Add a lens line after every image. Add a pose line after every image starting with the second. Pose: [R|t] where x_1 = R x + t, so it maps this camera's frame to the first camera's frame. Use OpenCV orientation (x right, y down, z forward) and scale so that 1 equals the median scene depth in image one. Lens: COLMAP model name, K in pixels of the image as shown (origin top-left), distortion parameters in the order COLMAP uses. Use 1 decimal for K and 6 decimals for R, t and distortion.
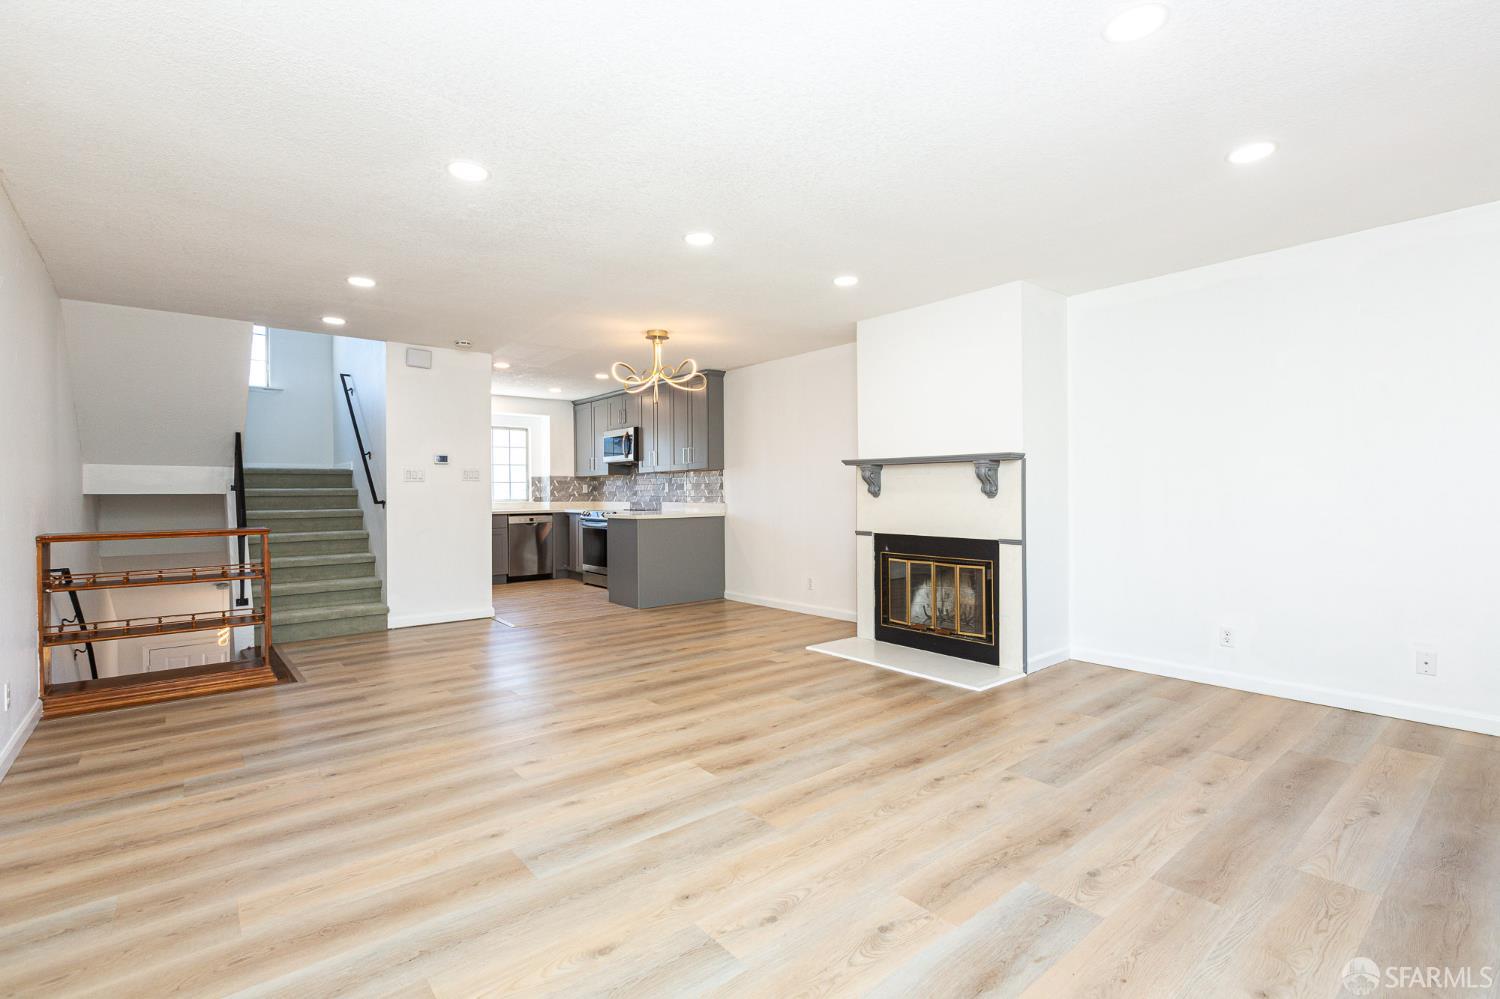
lens RADIAL K [[688.1, 0, 760.1], [0, 688.1, 491.9], [0, 0, 1]] dist [-0.002534, 0.000424]
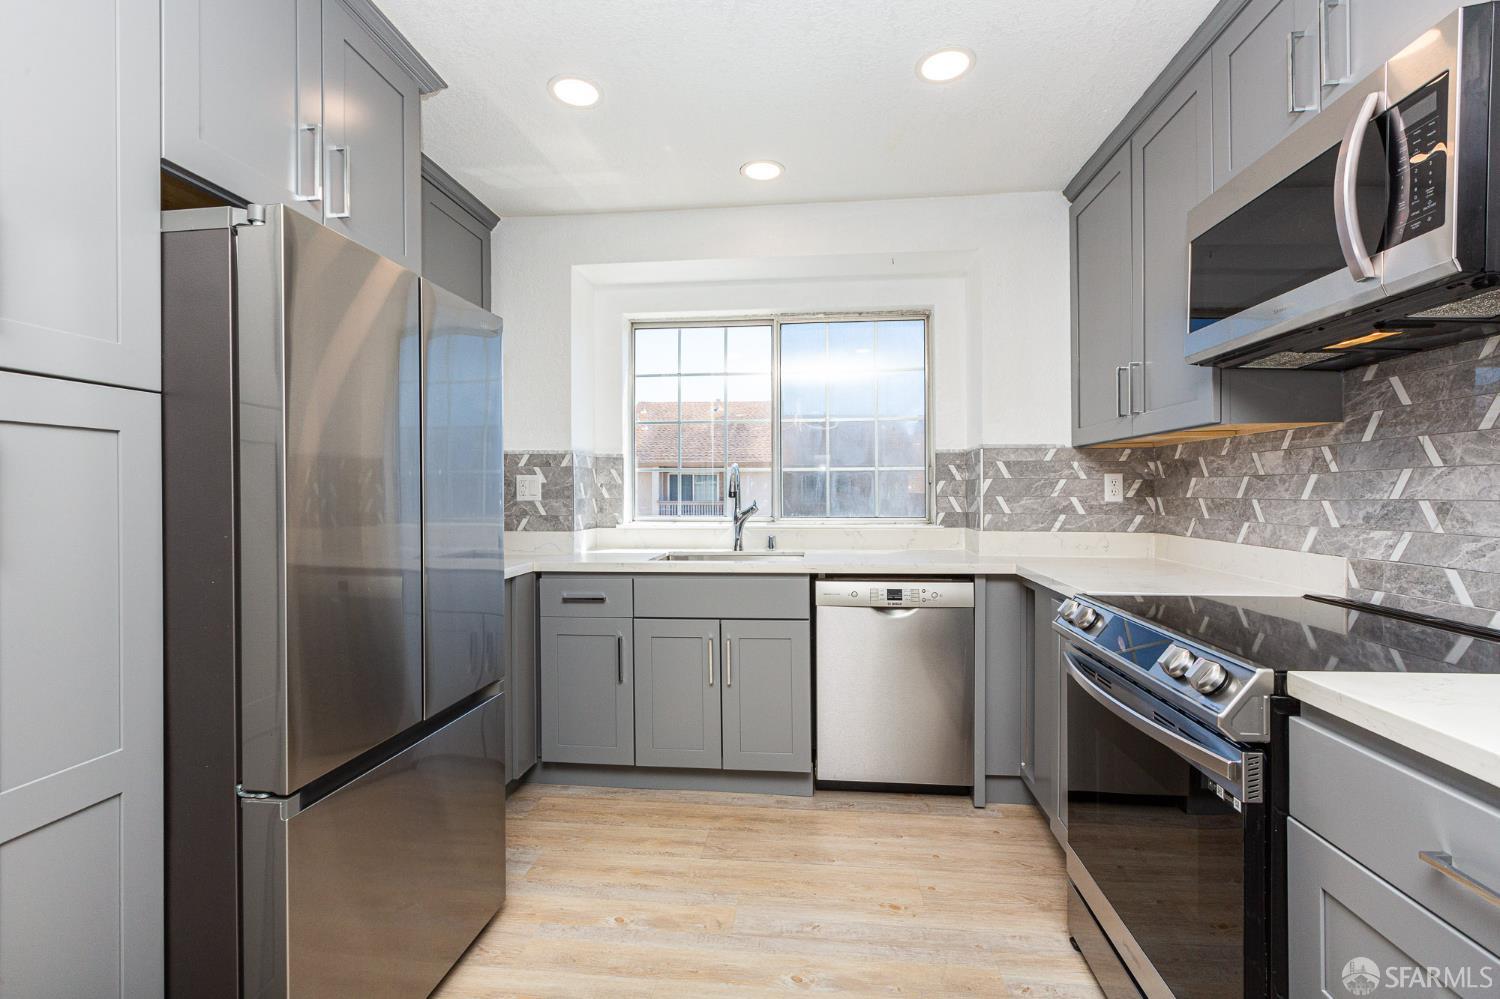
lens RADIAL K [[653.8, 0, 752.2], [0, 653.8, 491.9], [0, 0, 1]] dist [0.005249, -0.000649]
pose [[0.682187, 0.008762, -0.731125, -0.162874], [-0.003157, 0.999954, 0.009038, -0.005188], [0.731171, -0.003858, 0.682183, 0.728266]]
